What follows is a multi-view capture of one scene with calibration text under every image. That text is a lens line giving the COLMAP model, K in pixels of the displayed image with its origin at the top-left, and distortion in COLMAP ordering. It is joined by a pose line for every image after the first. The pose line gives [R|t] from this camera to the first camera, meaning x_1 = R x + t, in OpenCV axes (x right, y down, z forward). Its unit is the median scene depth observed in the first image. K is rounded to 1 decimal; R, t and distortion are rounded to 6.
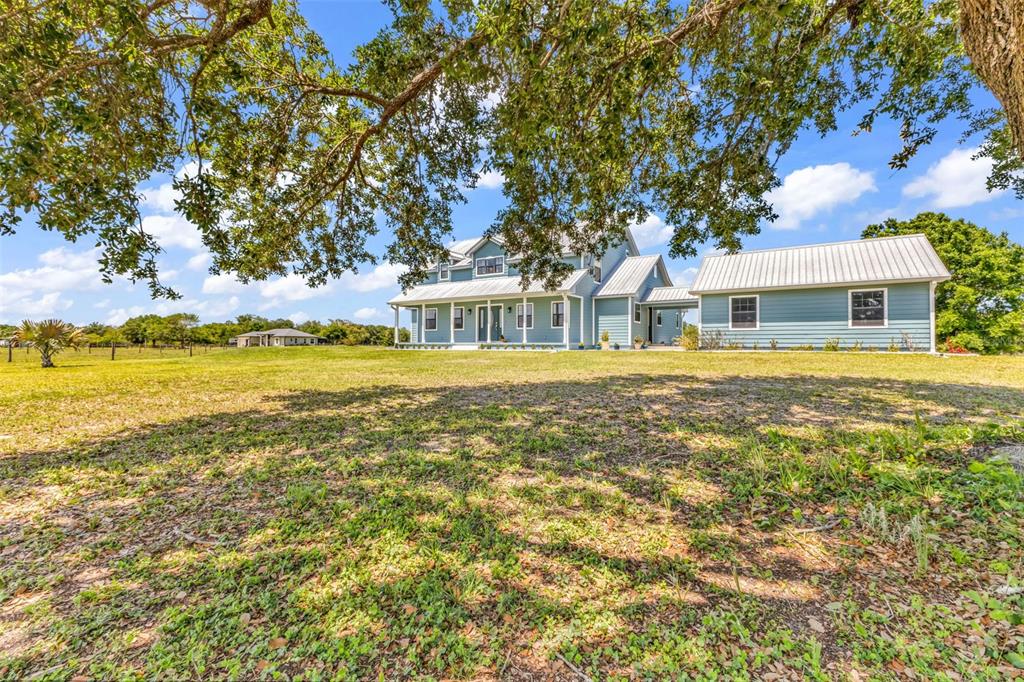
lens RADIAL K [[421.0, 0, 535.1], [0, 421.0, 352.9], [0, 0, 1]] dist [0.001202, 0.000116]
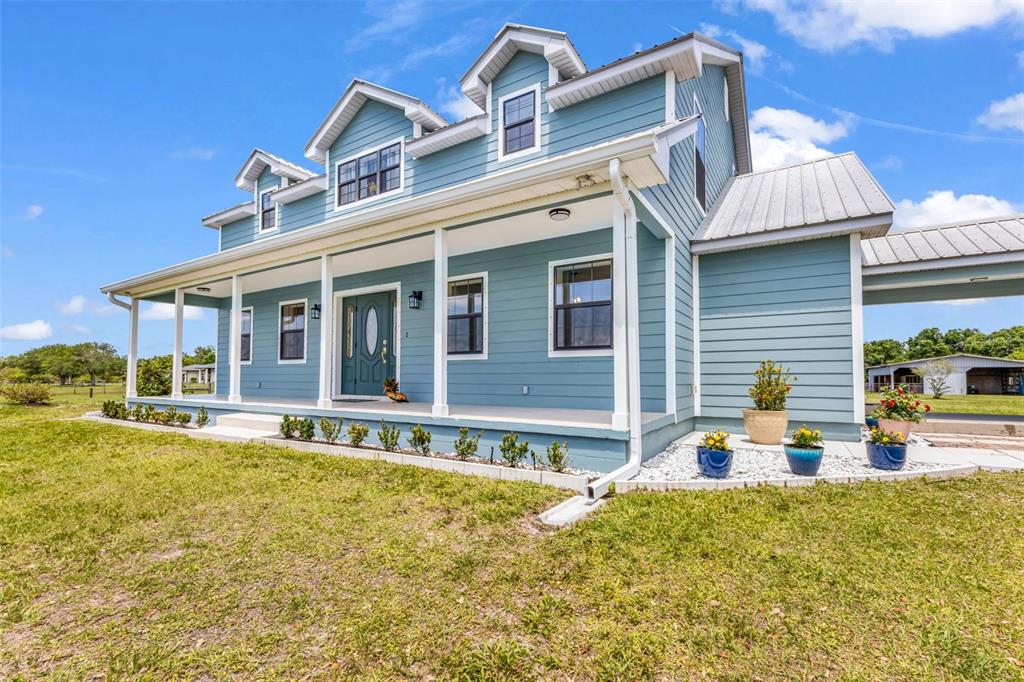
lens RADIAL K [[446.6, 0, 511.0], [0, 446.6, 364.3], [0, 0, 1]] dist [0.001377, 0.000141]
pose [[0.999783, 0.005851, -0.020008, 0.018939], [-0.006980, 0.998360, -0.056816, -0.034841], [0.019643, 0.056943, 0.998184, 0.660598]]
